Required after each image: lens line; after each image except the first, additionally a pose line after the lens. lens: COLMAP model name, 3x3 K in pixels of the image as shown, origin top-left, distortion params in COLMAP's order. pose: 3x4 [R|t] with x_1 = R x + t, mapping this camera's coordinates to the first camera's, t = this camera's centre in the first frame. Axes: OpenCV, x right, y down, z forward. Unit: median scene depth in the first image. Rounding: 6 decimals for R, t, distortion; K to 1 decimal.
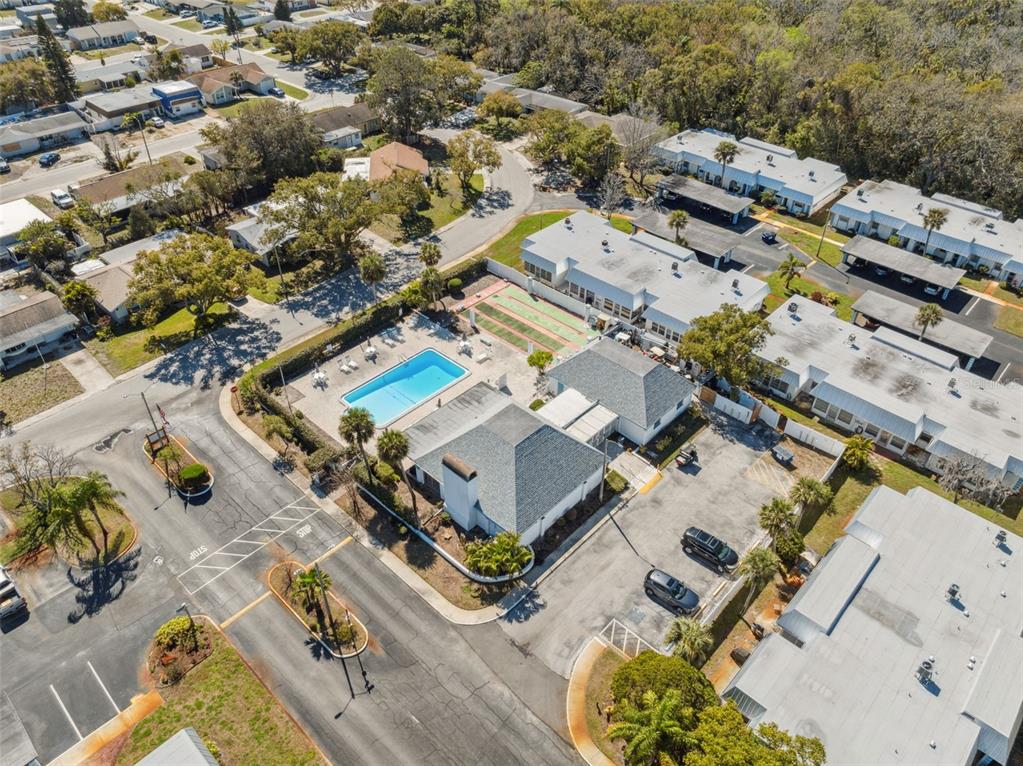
lens RADIAL K [[723.3, 0, 503.8], [0, 723.3, 381.2], [0, 0, 1]] dist [-0.050810, 0.020945]
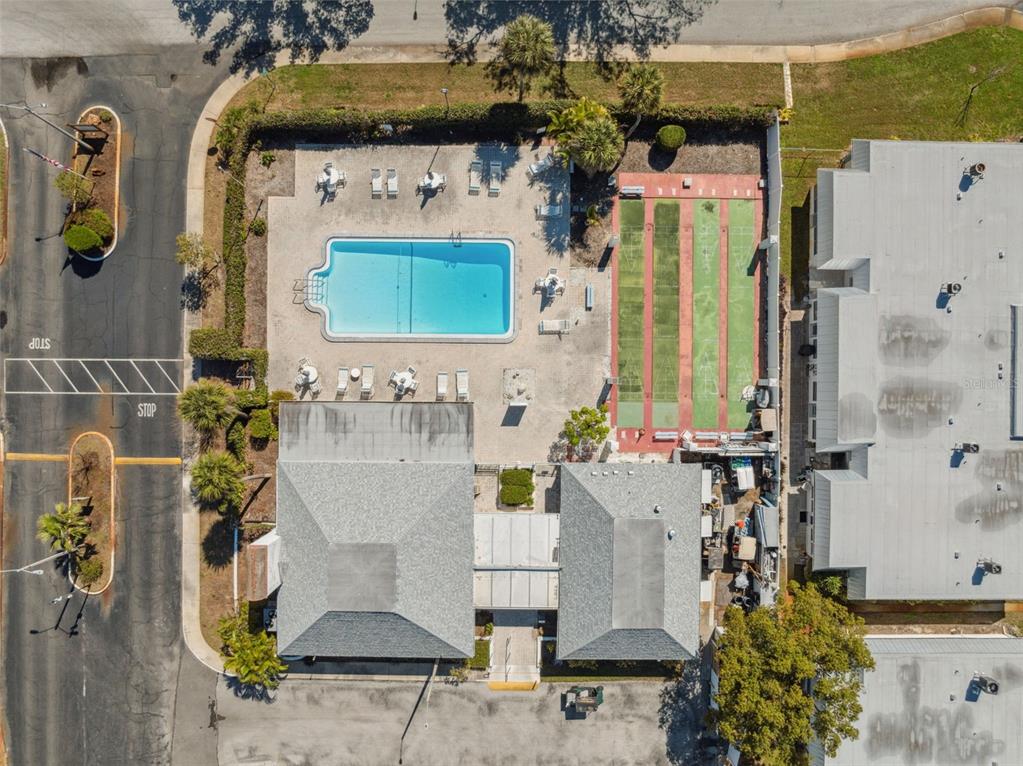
lens RADIAL K [[723.3, 0, 503.8], [0, 723.3, 381.2], [0, 0, 1]] dist [-0.050810, 0.020945]
pose [[0.682644, 0.730701, -0.008535, -0.022003], [-0.452923, 0.432244, 0.779760, -0.541753], [0.573461, -0.528433, 0.626020, 0.674750]]
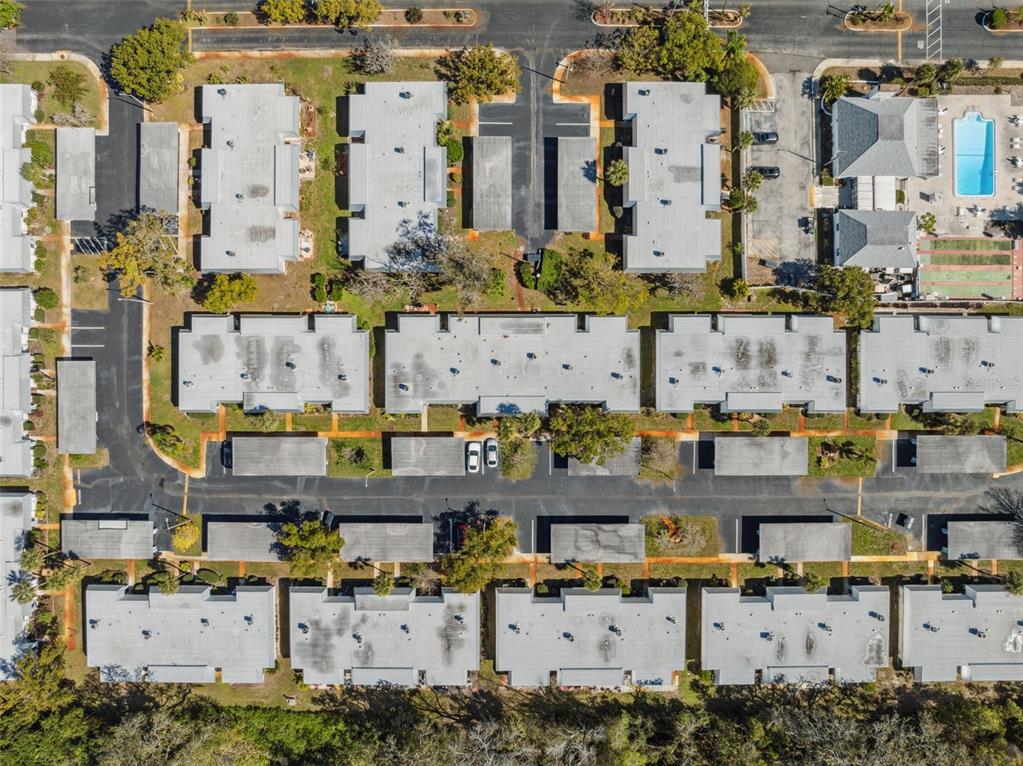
lens RADIAL K [[723.3, 0, 503.8], [0, 723.3, 381.2], [0, 0, 1]] dist [-0.050810, 0.020945]
pose [[-0.722558, 0.691310, -0.001152, 1.025130], [-0.433124, -0.451402, 0.780154, -1.059100], [0.538808, 0.564205, 0.625587, -0.236312]]
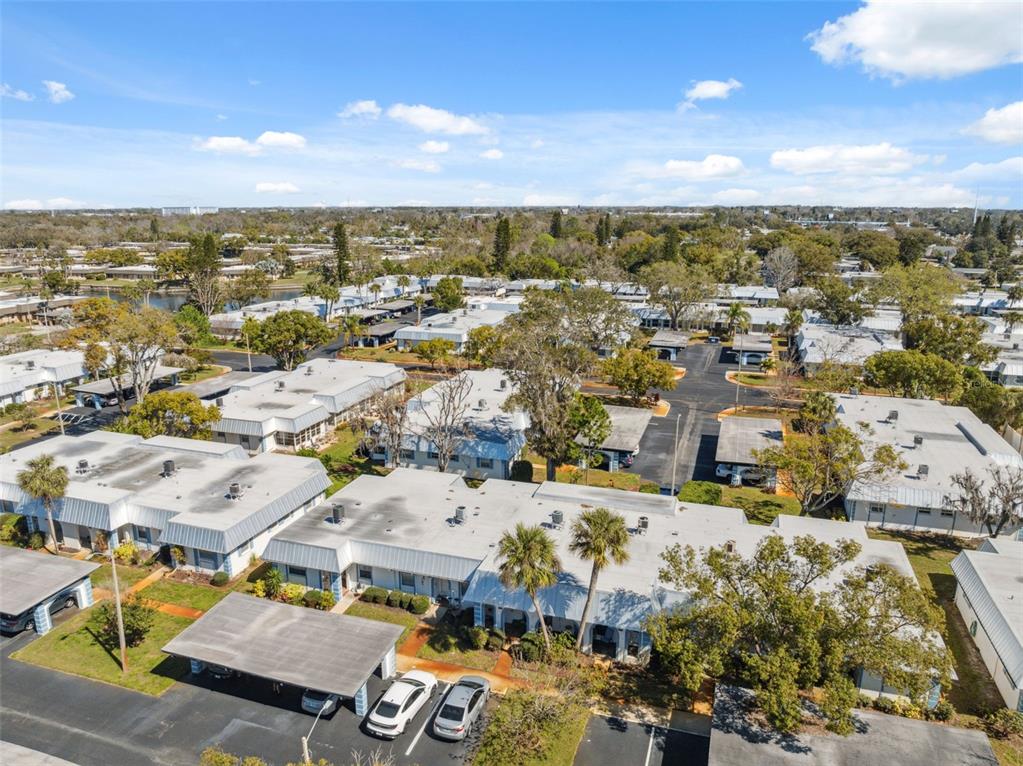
lens RADIAL K [[723.3, 0, 503.8], [0, 723.3, 381.2], [0, 0, 1]] dist [-0.050810, 0.020945]
pose [[-0.905627, 0.095707, -0.413134, 1.326395], [-0.267349, 0.627370, 0.731390, -0.349118], [0.329187, 0.772817, -0.542576, 1.010442]]
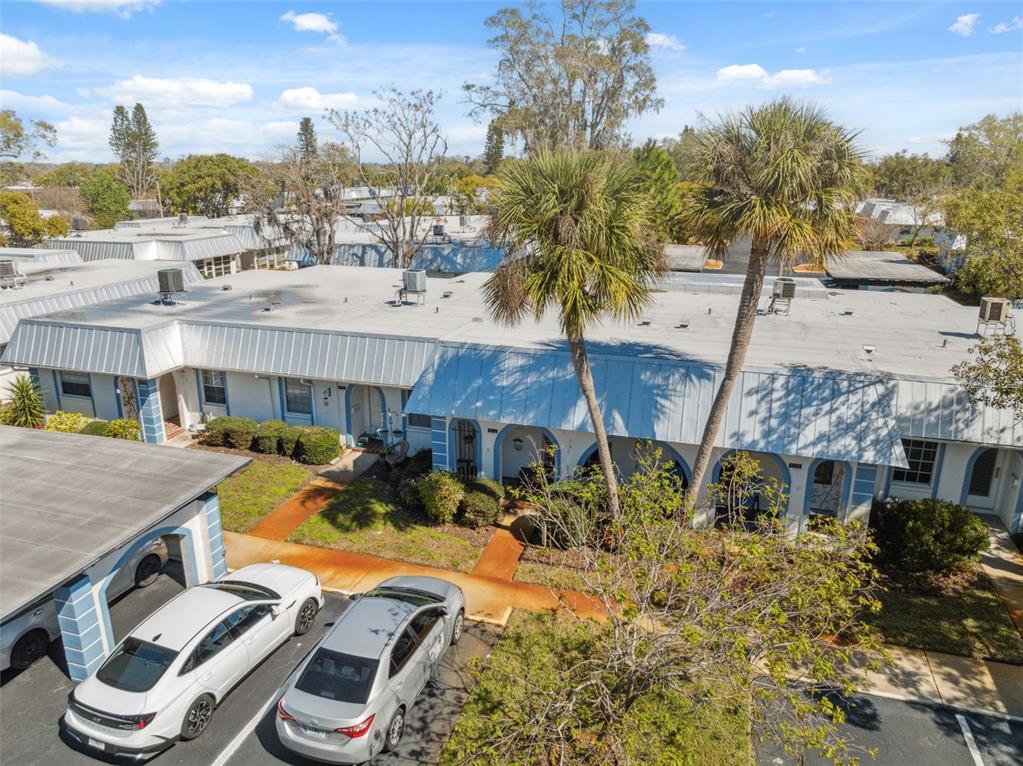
lens RADIAL K [[723.3, 0, 503.8], [0, 723.3, 381.2], [0, 0, 1]] dist [-0.050810, 0.020945]
pose [[-0.900534, 0.115170, -0.419255, 1.198841], [-0.276642, 0.592129, 0.756870, 0.009499], [0.335422, 0.797571, -0.501371, 0.944683]]
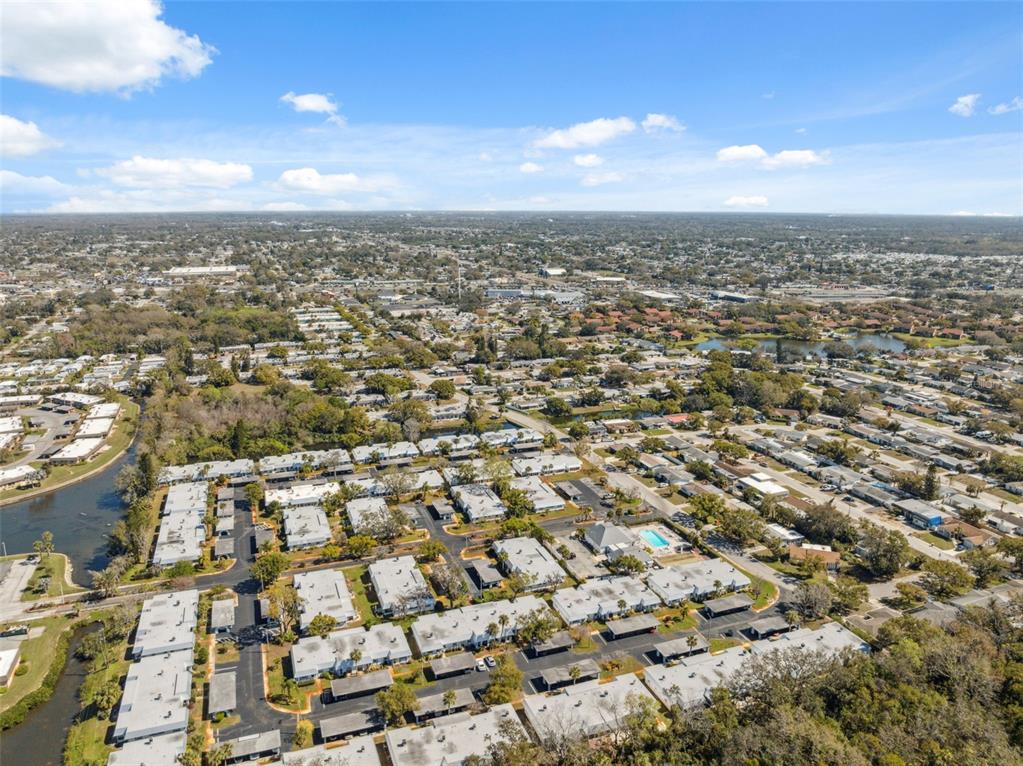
lens RADIAL K [[723.3, 0, 503.8], [0, 723.3, 381.2], [0, 0, 1]] dist [-0.050810, 0.020945]
pose [[-0.444346, 0.206091, -0.871827, 3.323269], [-0.560538, 0.695181, 0.450024, -1.826141], [0.698824, 0.688658, -0.193379, 0.729232]]
